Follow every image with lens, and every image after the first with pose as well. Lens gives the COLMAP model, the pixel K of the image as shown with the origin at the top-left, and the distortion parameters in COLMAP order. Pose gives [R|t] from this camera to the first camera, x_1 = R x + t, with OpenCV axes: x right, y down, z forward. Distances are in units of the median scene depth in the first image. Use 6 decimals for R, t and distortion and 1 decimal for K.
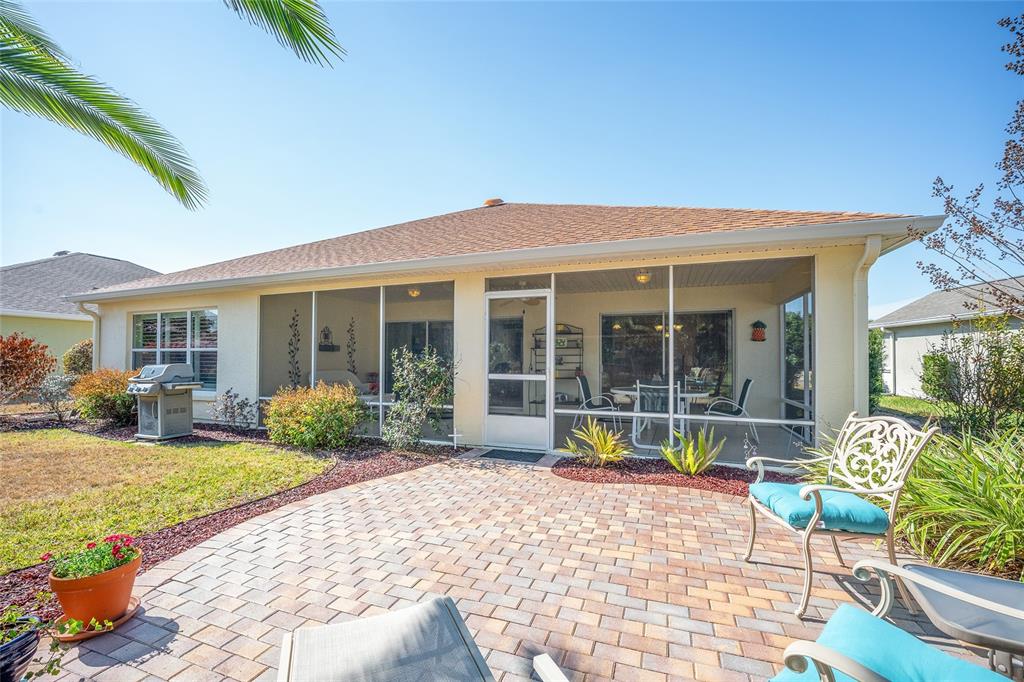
lens RADIAL K [[416.0, 0, 514.8], [0, 416.0, 357.4], [0, 0, 1]] dist [-0.020730, 0.000079]
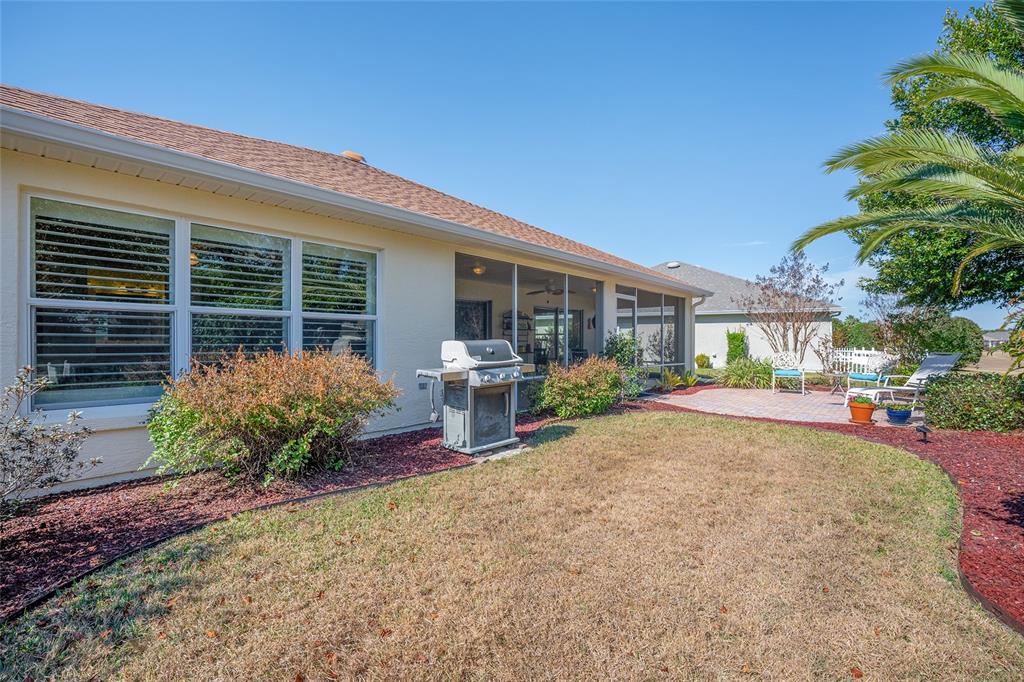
lens RADIAL K [[446.7, 0, 512.0], [0, 446.7, 341.0], [0, 0, 1]] dist [0.000261, 0.000112]
pose [[0.368280, 0.001678, 0.929713, -1.612089], [-0.006747, 0.999977, 0.000868, 0.017949], [-0.929690, -0.006593, 0.368283, 0.706191]]
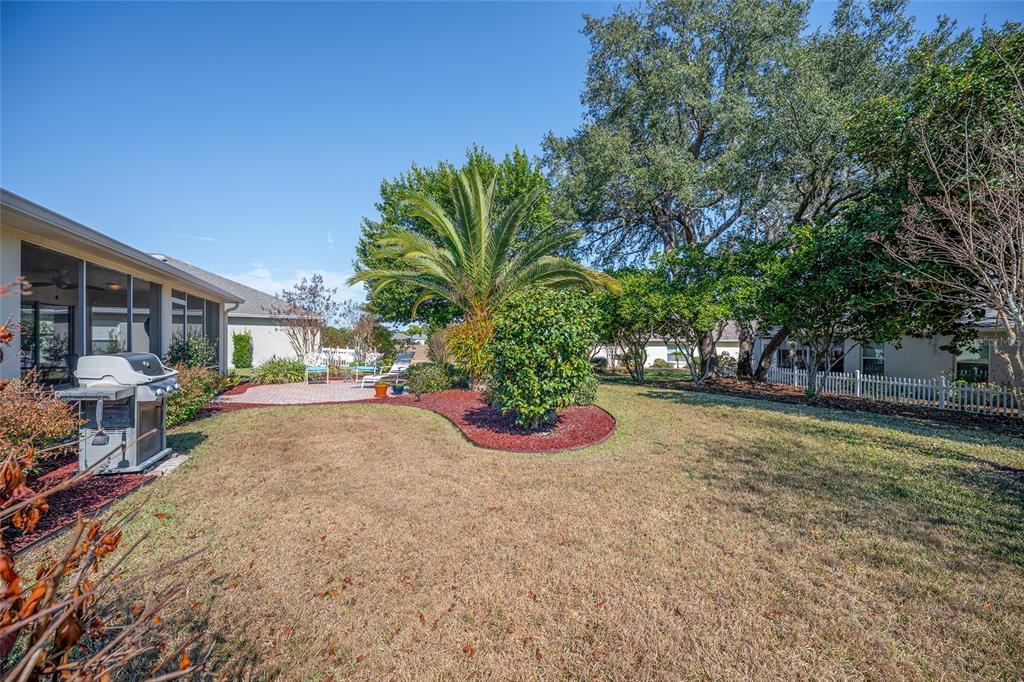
lens RADIAL K [[421.9, 0, 510.1], [0, 421.9, 347.8], [0, 0, 1]] dist [-0.022920, 0.000112]
pose [[-0.676856, -0.016098, 0.735939, -1.841611], [-0.007984, 0.999863, 0.014528, -0.007924], [-0.736072, 0.003957, -0.676892, 1.045267]]
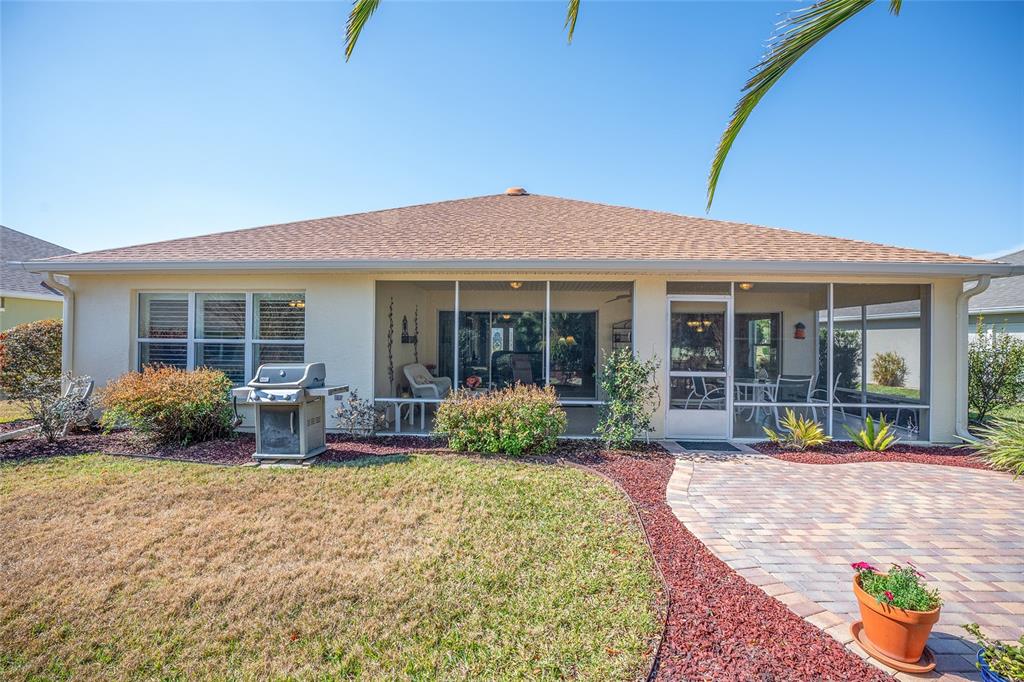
lens RADIAL K [[413.7, 0, 513.7], [0, 413.7, 342.3], [0, 0, 1]] dist [-0.020783, -0.000126]
pose [[0.951734, 0.006238, 0.306859, -0.721036], [-0.008928, 0.999933, 0.007361, -0.036591], [-0.306793, -0.009745, 0.951726, 0.108417]]
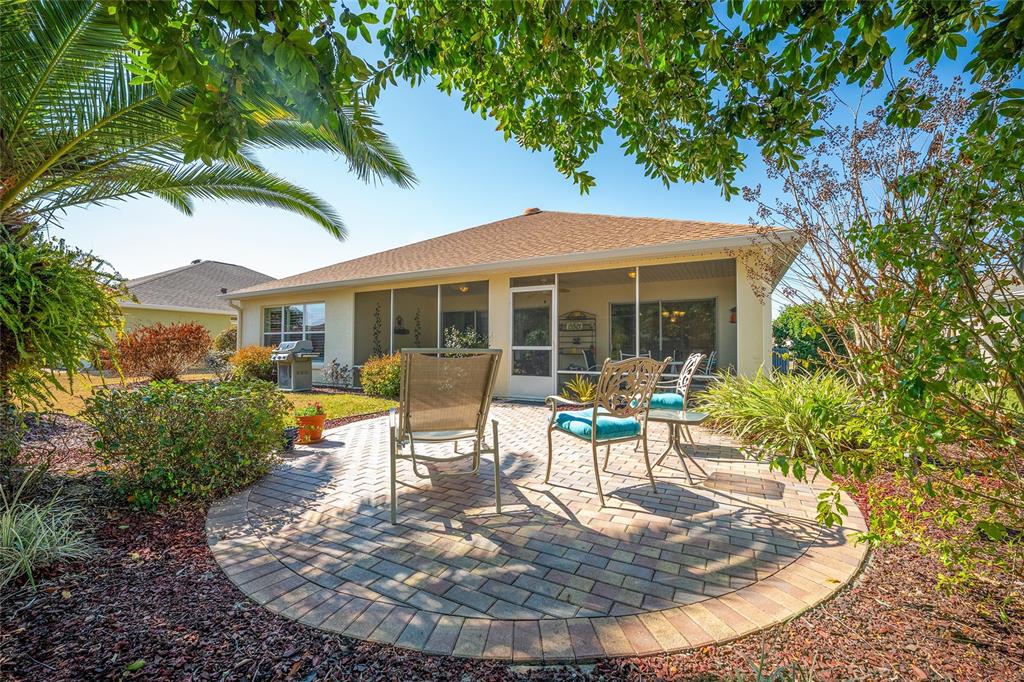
lens RADIAL K [[411.4, 0, 513.8], [0, 411.4, 343.4], [0, 0, 1]] dist [-0.019869, 0.000056]
pose [[0.990088, -0.000552, -0.140445, 0.127341], [-0.001444, 0.999899, -0.014116, 0.046443], [0.140439, 0.014178, 0.989988, -0.344853]]
